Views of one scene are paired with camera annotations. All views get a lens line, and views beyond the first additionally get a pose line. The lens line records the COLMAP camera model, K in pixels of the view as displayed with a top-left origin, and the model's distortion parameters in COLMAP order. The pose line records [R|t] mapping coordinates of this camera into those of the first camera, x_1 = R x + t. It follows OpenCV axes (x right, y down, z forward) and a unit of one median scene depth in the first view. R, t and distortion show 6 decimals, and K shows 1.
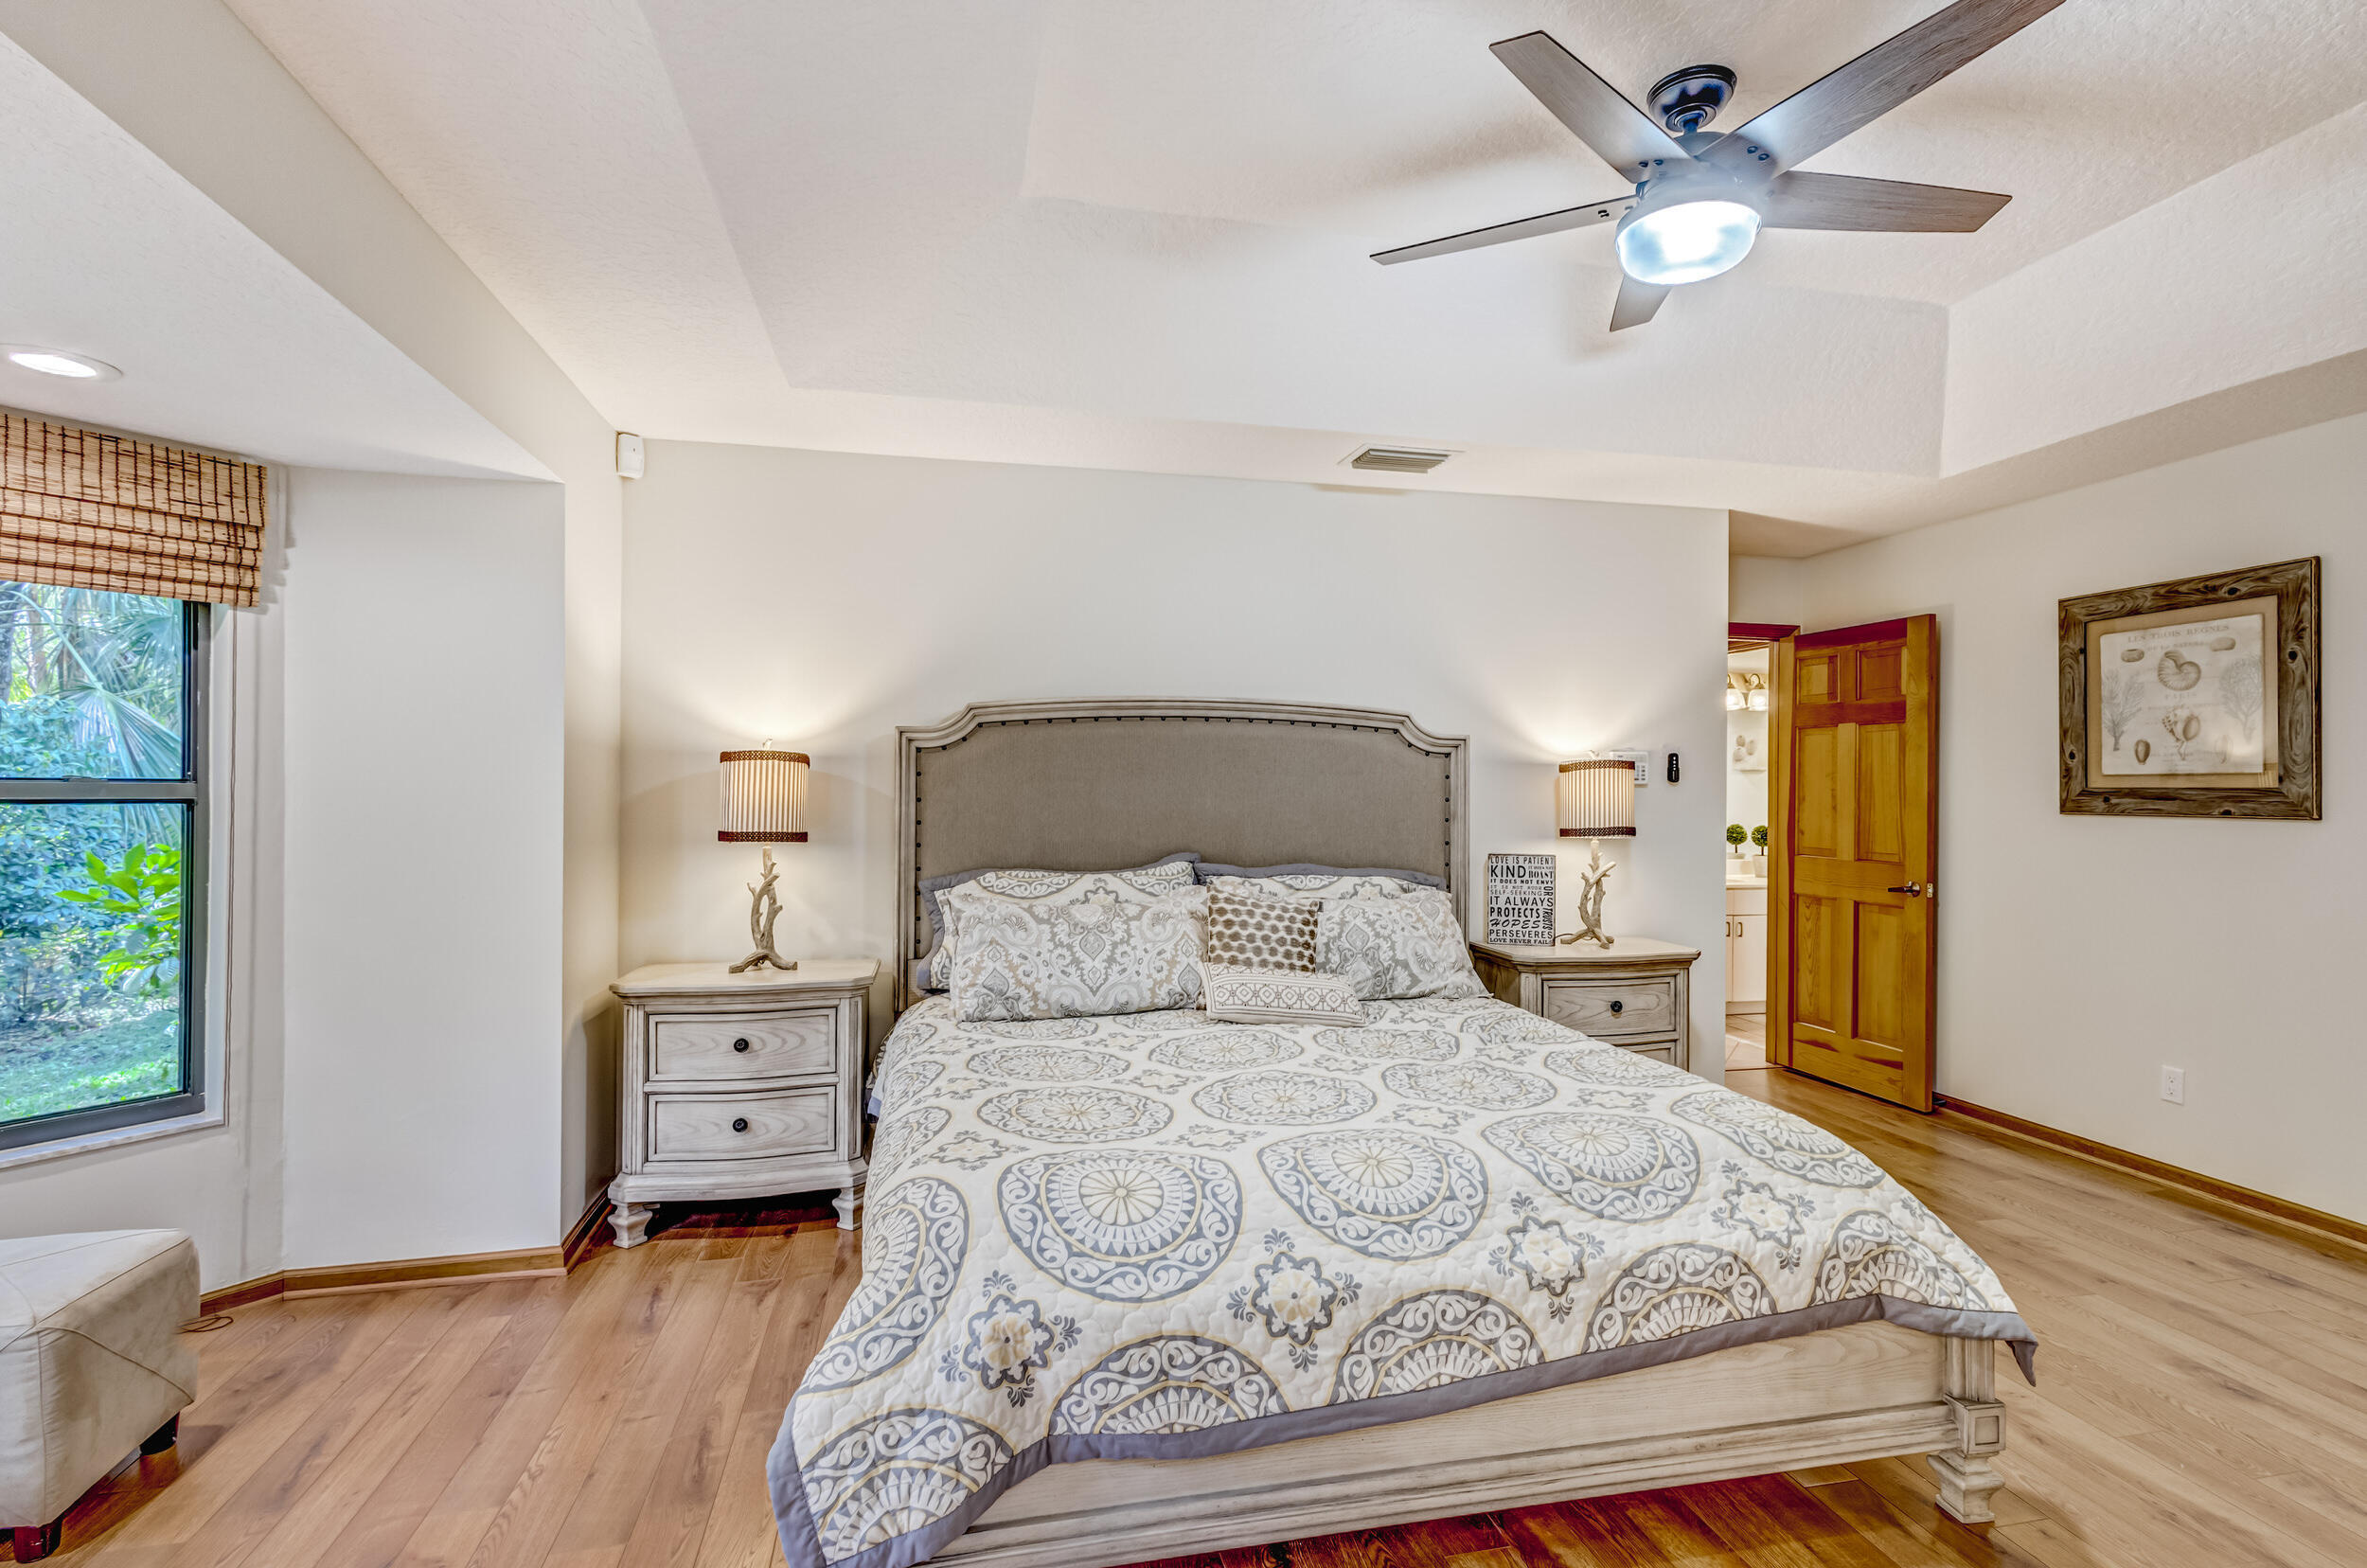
lens RADIAL K [[1121.9, 0, 1177.1], [0, 1121.9, 796.2], [0, 0, 1]] dist [0.014317, -0.003635]
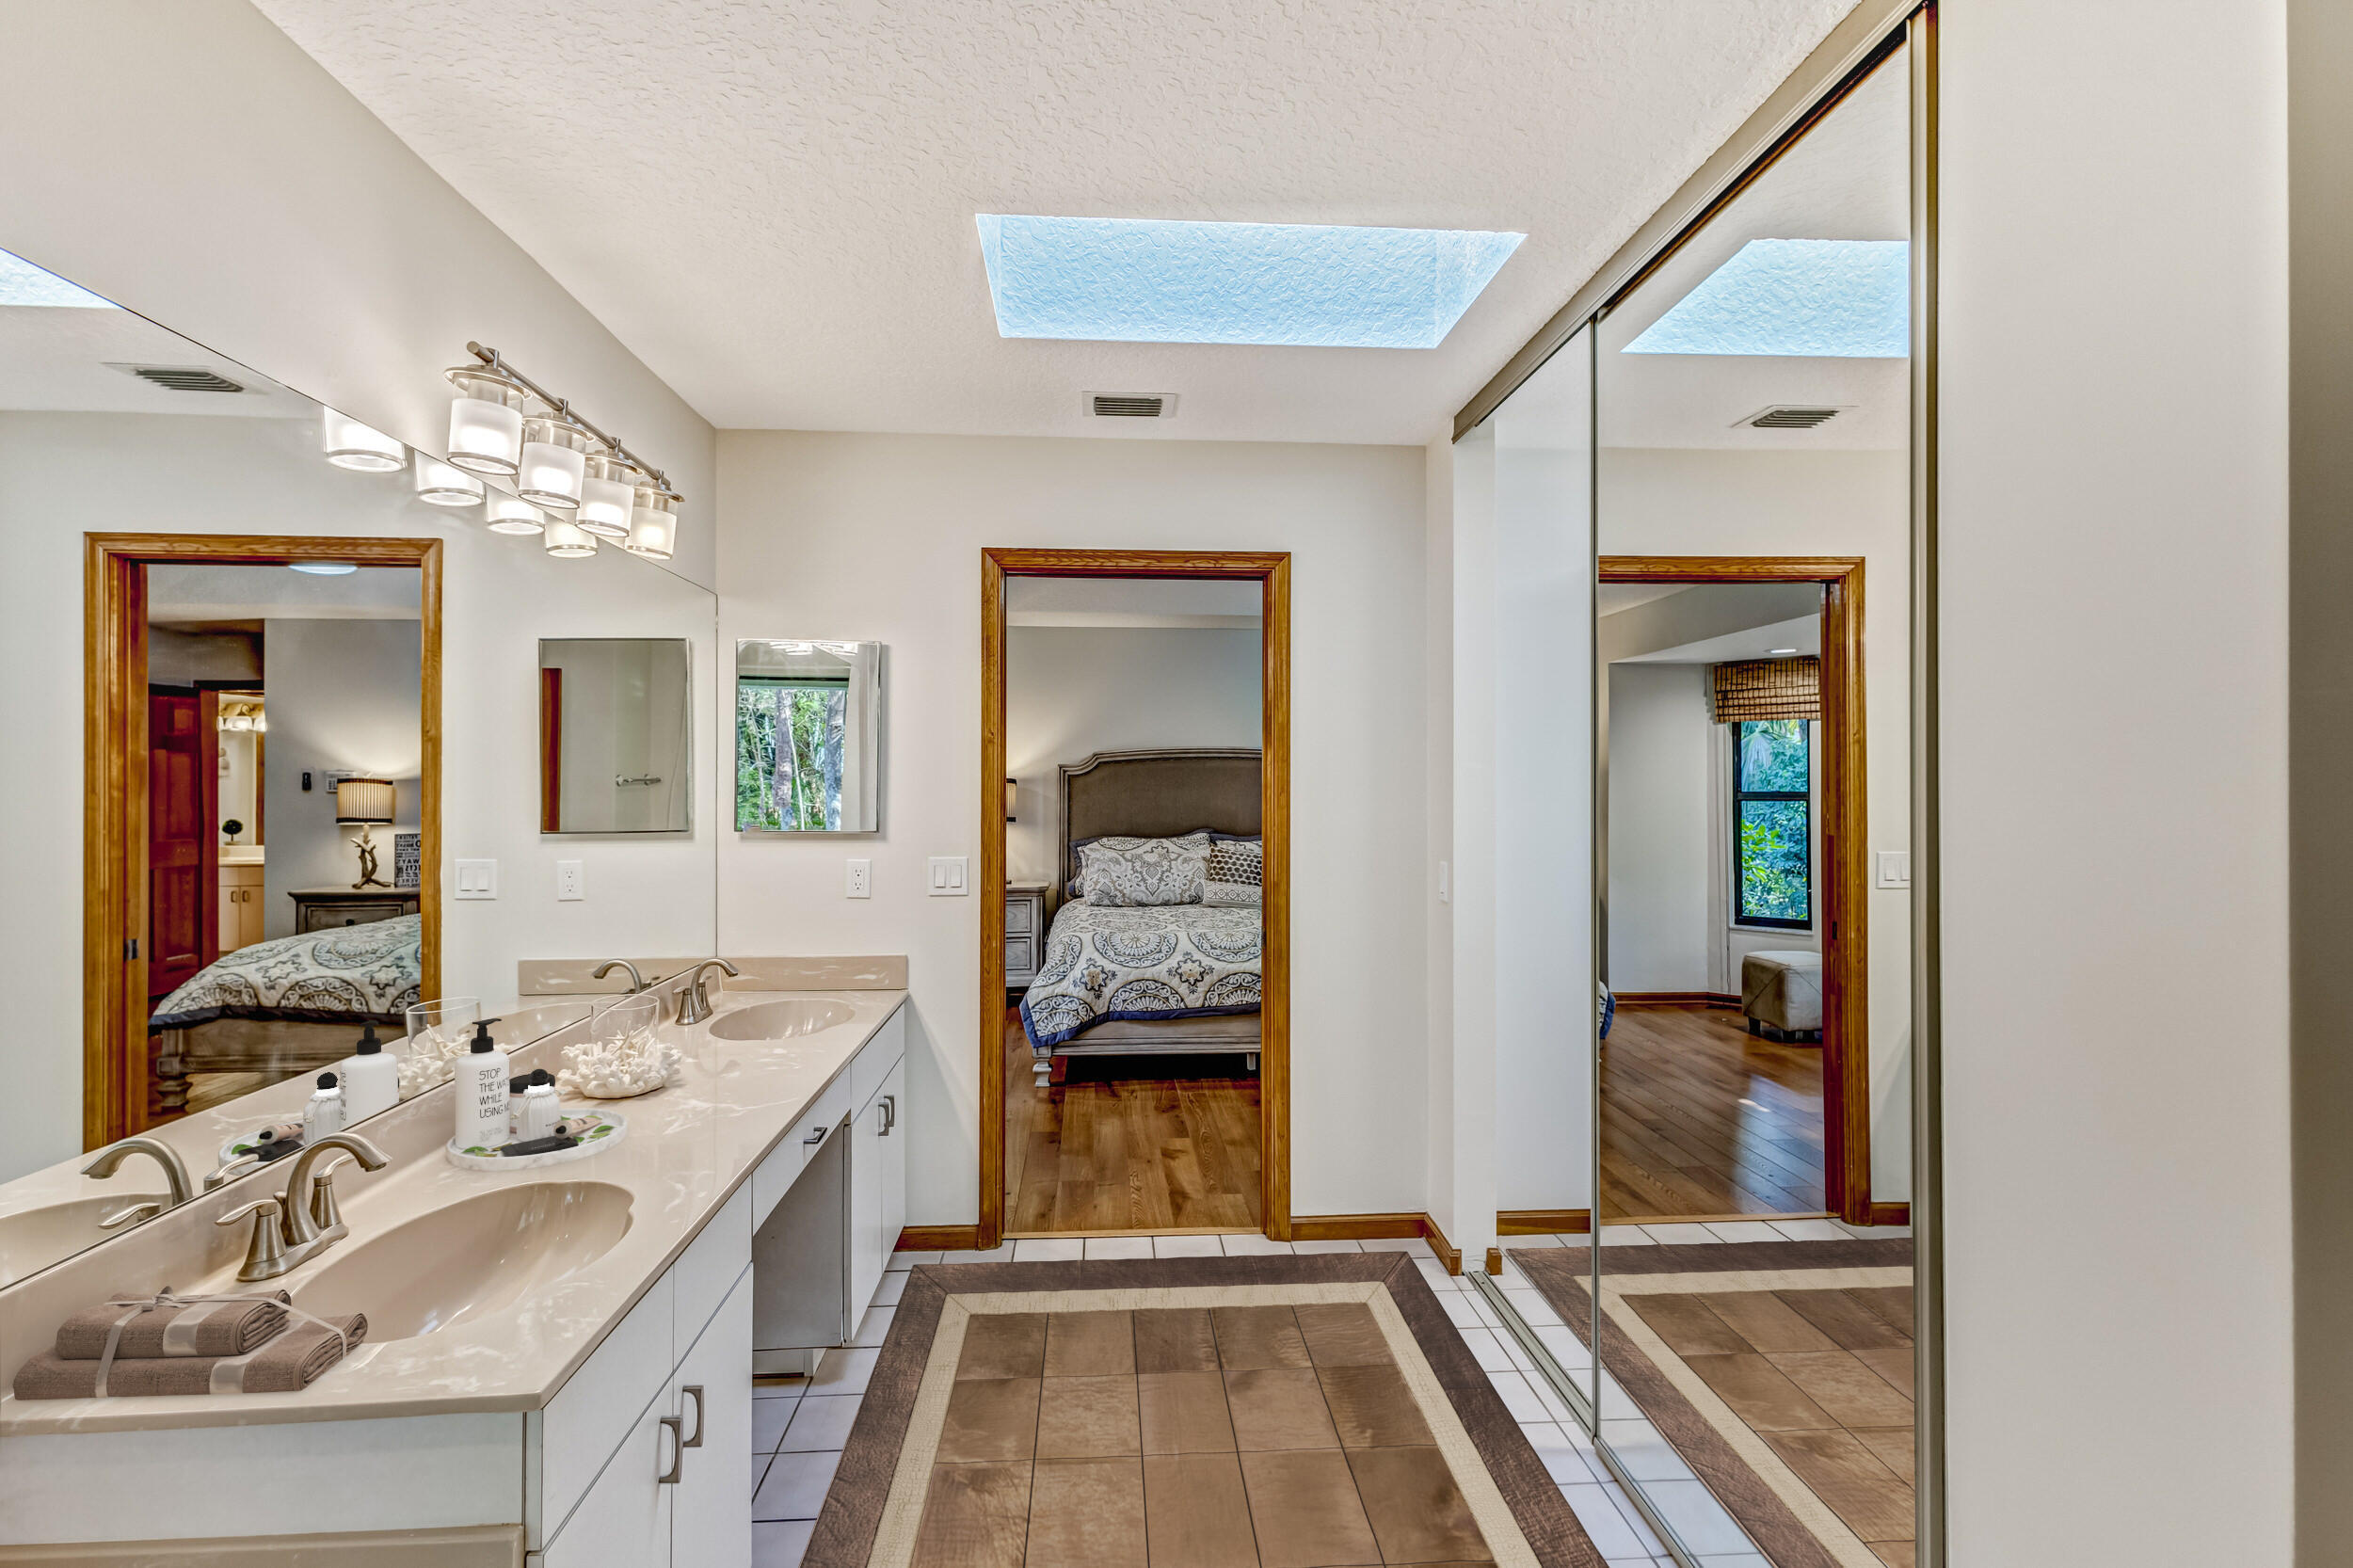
lens RADIAL K [[1115.2, 0, 1180.3], [0, 1115.2, 782.6], [0, 0, 1]] dist [0.014317, -0.003635]
pose [[0.990474, -0.006424, -0.137553, 0.249389], [0.004952, 0.999927, -0.011042, -0.007460], [0.137614, 0.010256, 0.990433, -0.981346]]
